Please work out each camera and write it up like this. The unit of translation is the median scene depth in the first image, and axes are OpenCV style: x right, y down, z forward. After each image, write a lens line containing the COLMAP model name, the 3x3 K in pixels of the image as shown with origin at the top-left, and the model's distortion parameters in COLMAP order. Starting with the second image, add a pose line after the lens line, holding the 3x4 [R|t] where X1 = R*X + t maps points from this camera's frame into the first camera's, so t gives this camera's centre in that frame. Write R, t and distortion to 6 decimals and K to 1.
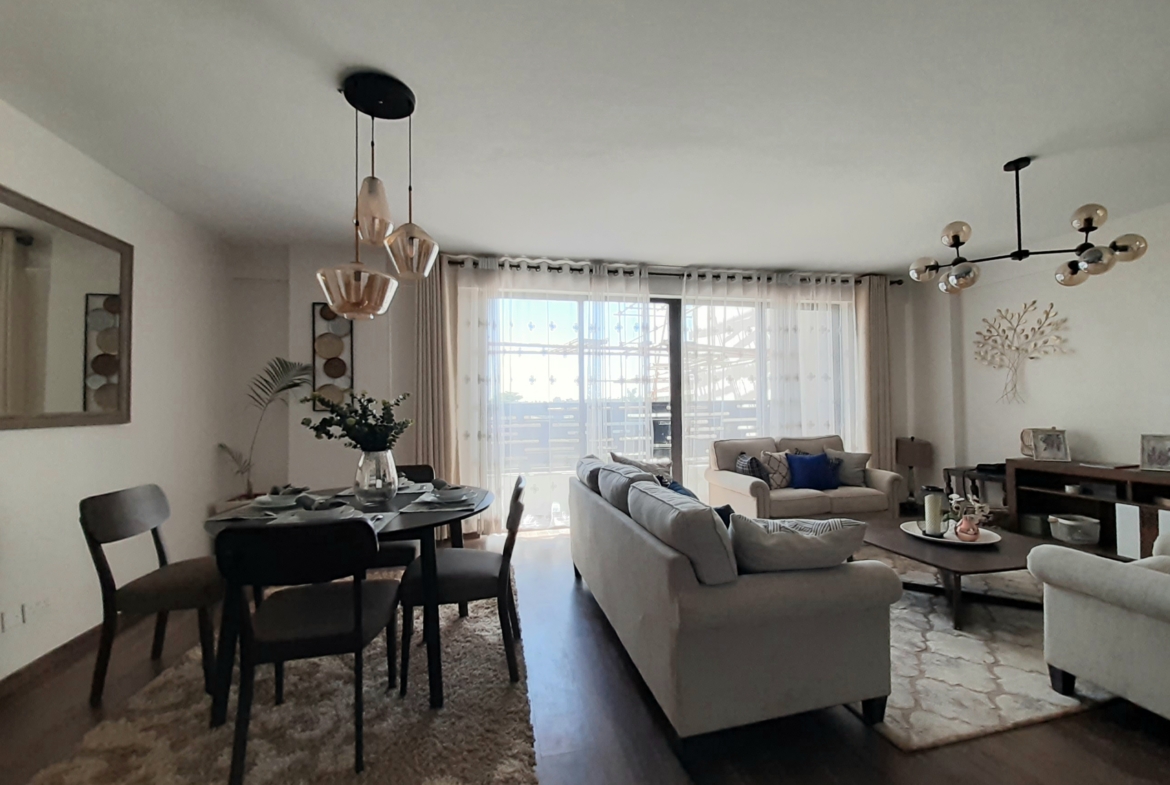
lens RADIAL K [[464.2, 0, 571.2], [0, 464.2, 396.5], [0, 0, 1]] dist [0.002062, -0.010800]
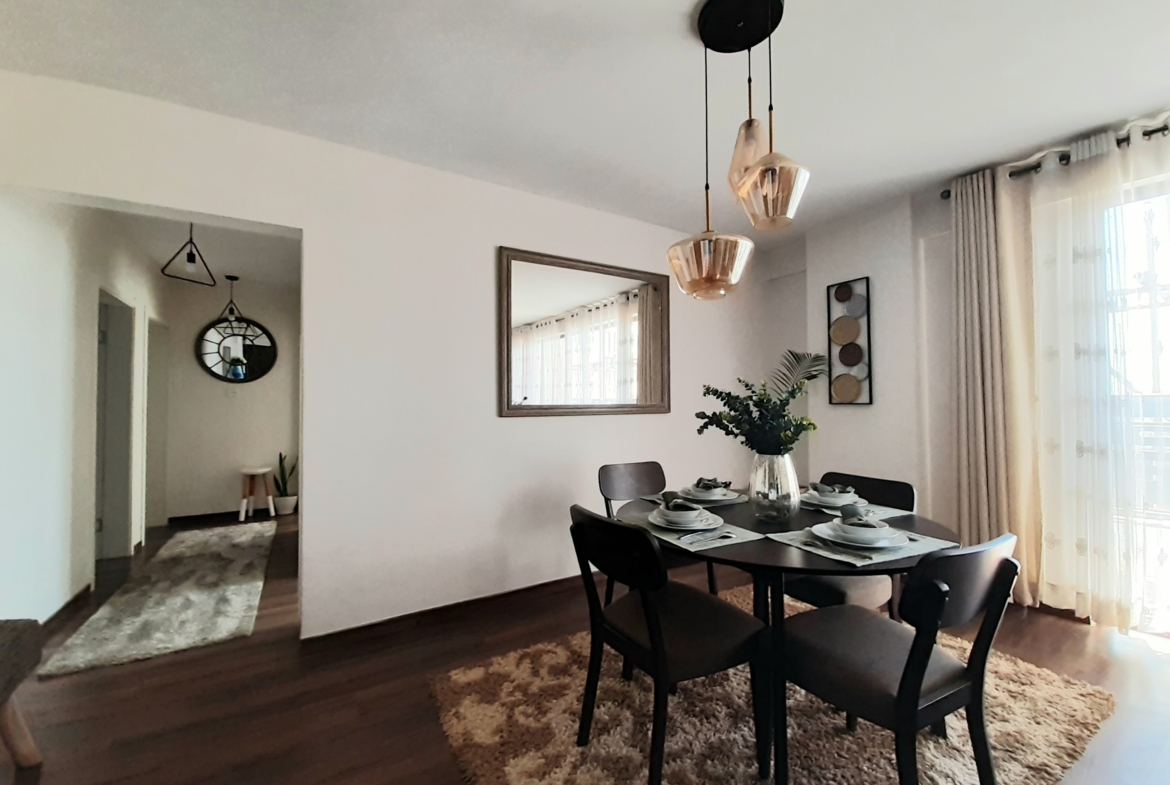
lens RADIAL K [[457.9, 0, 585.0], [0, 457.9, 392.5], [0, 0, 1]] dist [0.024883, -0.019457]
pose [[0.355377, -0.012204, -0.934643, 0.119849], [0.019338, 0.999797, -0.005702, 0.004346], [0.934523, -0.016048, 0.355541, 0.223536]]
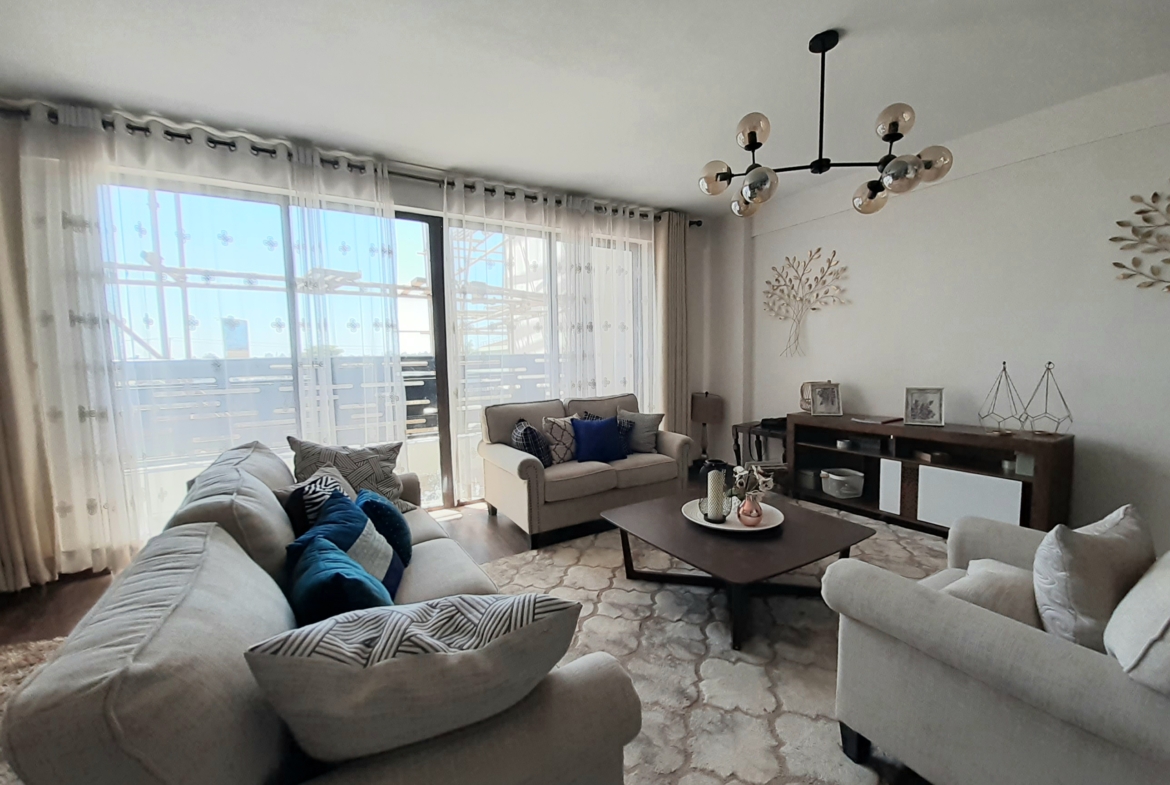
lens RADIAL K [[464.2, 0, 571.2], [0, 464.2, 396.5], [0, 0, 1]] dist [0.002062, -0.010800]
pose [[0.945180, -0.032215, 0.324958, 0.209202], [0.000441, 0.995247, 0.097384, 0.003625], [-0.326551, -0.091903, 0.940701, 0.245525]]
